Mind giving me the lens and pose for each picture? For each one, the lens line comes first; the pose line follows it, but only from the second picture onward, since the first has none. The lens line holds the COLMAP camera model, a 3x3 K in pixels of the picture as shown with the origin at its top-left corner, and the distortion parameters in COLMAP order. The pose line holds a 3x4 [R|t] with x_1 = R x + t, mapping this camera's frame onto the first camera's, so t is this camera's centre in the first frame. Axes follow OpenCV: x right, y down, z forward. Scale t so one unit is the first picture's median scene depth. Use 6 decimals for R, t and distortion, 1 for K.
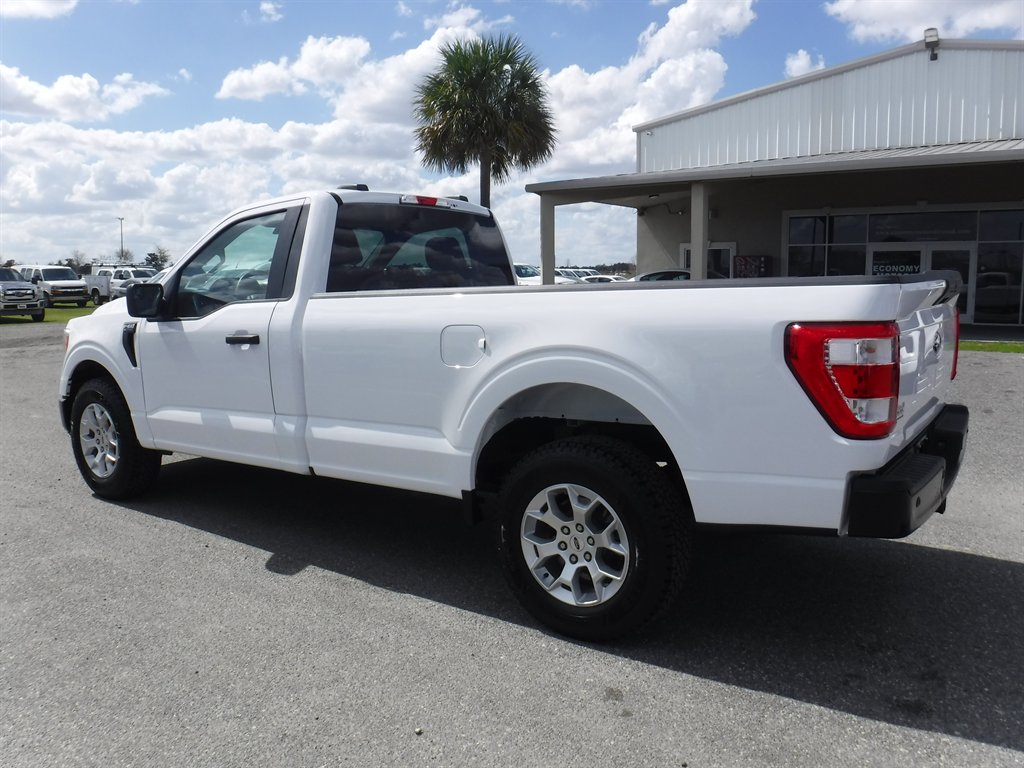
lens RADIAL K [[833.6, 0, 512.0], [0, 833.6, 384.0], [0, 0, 1]] dist [-0.100832, 0.037253]
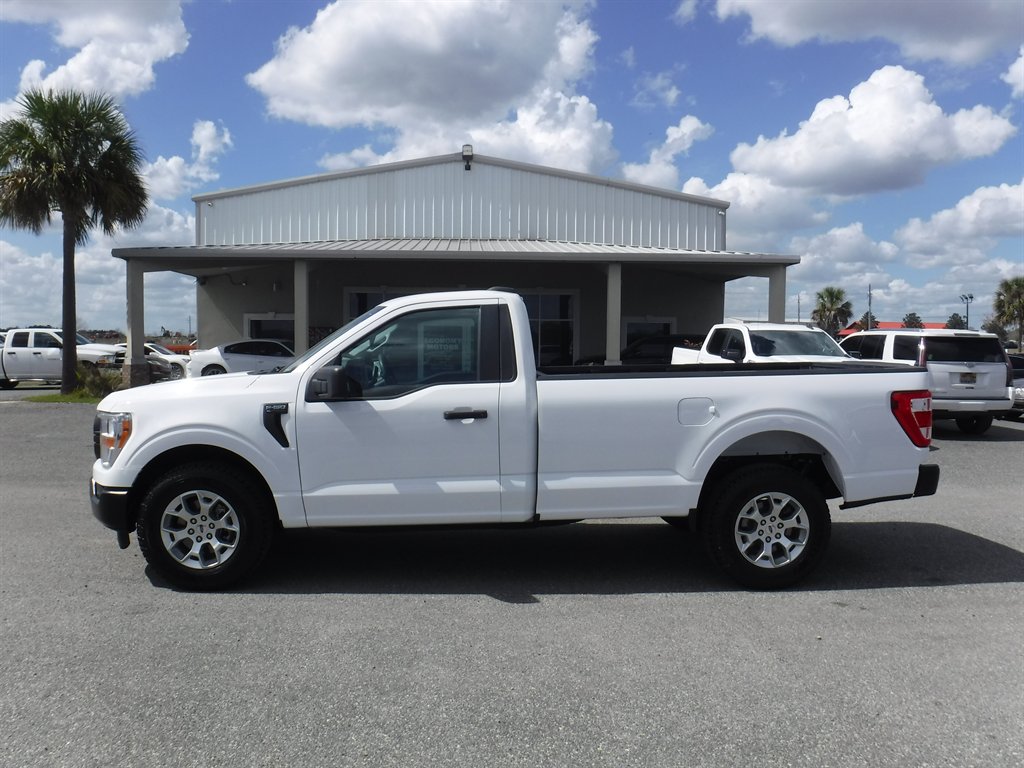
lens RADIAL K [[833.6, 0, 512.0], [0, 833.6, 384.0], [0, 0, 1]] dist [-0.100832, 0.037253]
pose [[0.779236, -0.017126, 0.626496, -1.042614], [0.065737, 0.996346, -0.054527, -0.029427], [-0.623273, 0.083673, 0.777515, 0.028601]]
